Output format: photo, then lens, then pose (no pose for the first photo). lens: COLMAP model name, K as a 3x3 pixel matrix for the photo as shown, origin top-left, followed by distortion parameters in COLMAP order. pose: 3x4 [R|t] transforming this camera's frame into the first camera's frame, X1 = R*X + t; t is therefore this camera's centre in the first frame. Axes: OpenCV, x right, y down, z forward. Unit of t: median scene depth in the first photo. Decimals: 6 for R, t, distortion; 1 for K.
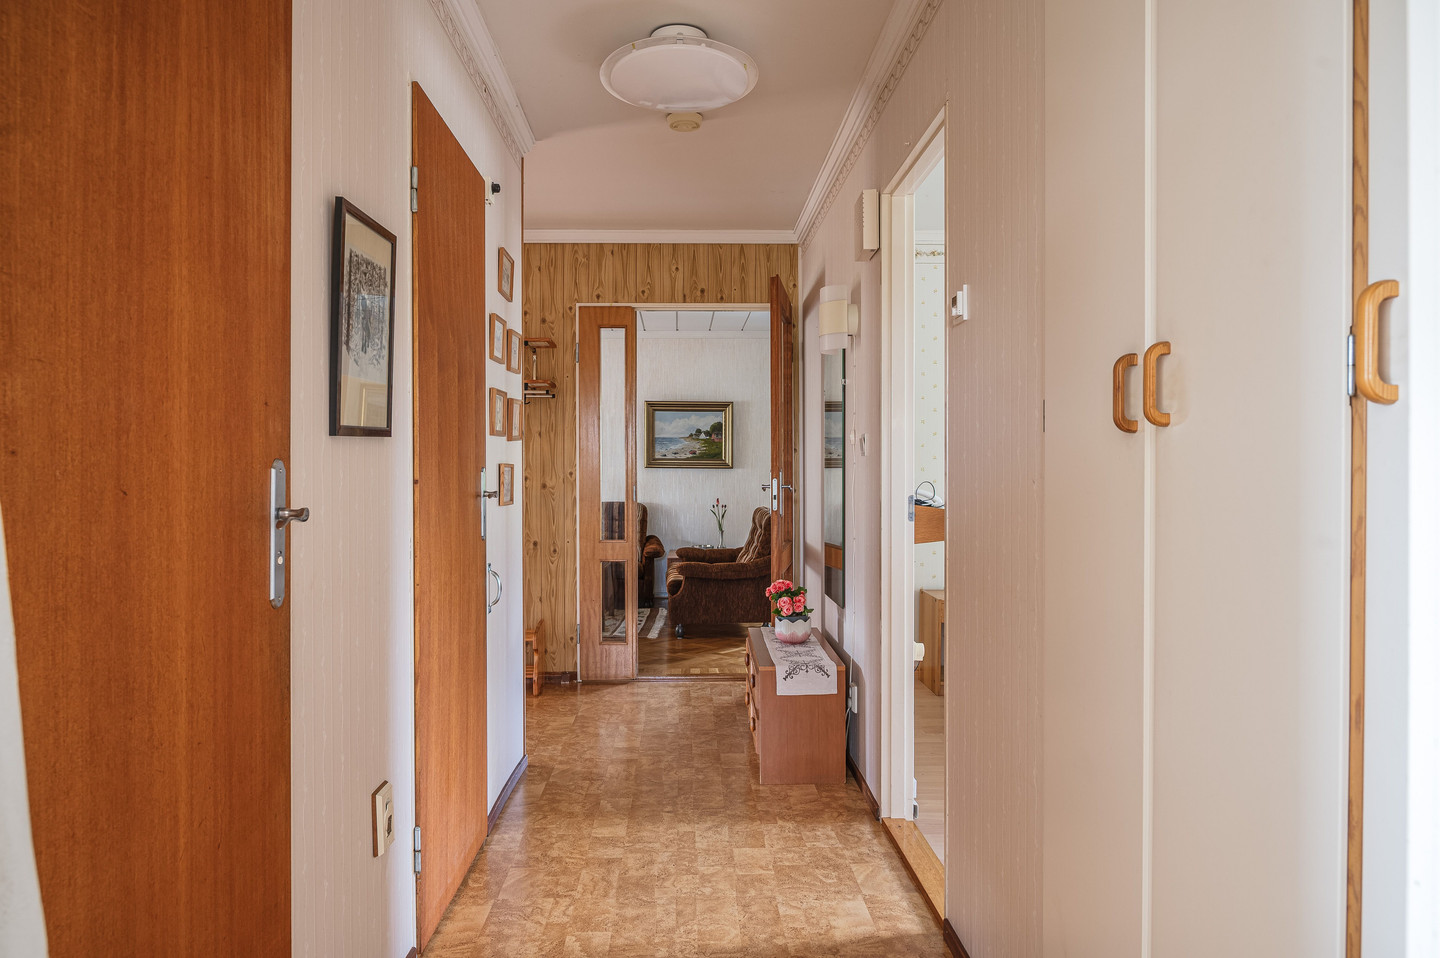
lens RADIAL K [[964.5, 0, 718.4], [0, 964.5, 478.8], [0, 0, 1]] dist [-0.008461, -0.002556]
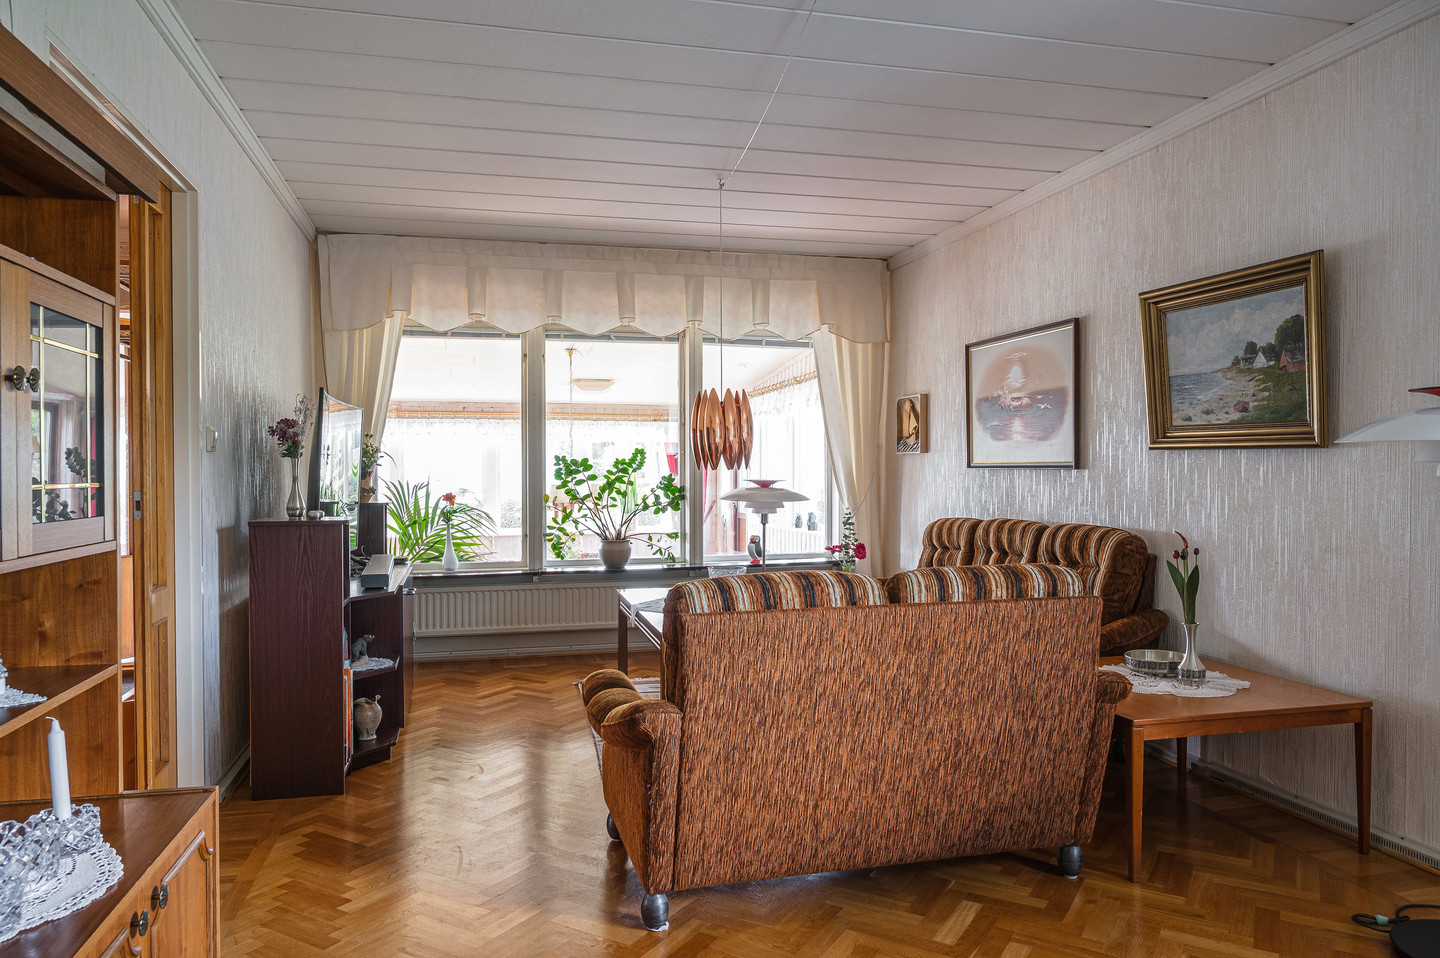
lens RADIAL K [[964.5, 0, 717.5], [0, 964.5, 475.6], [0, 0, 1]] dist [-0.008461, -0.002556]
pose [[0.207447, 0.008638, -0.978208, 0.301053], [-0.004637, 0.999958, 0.007846, -0.002384], [0.978235, 0.002908, 0.207478, 0.722625]]
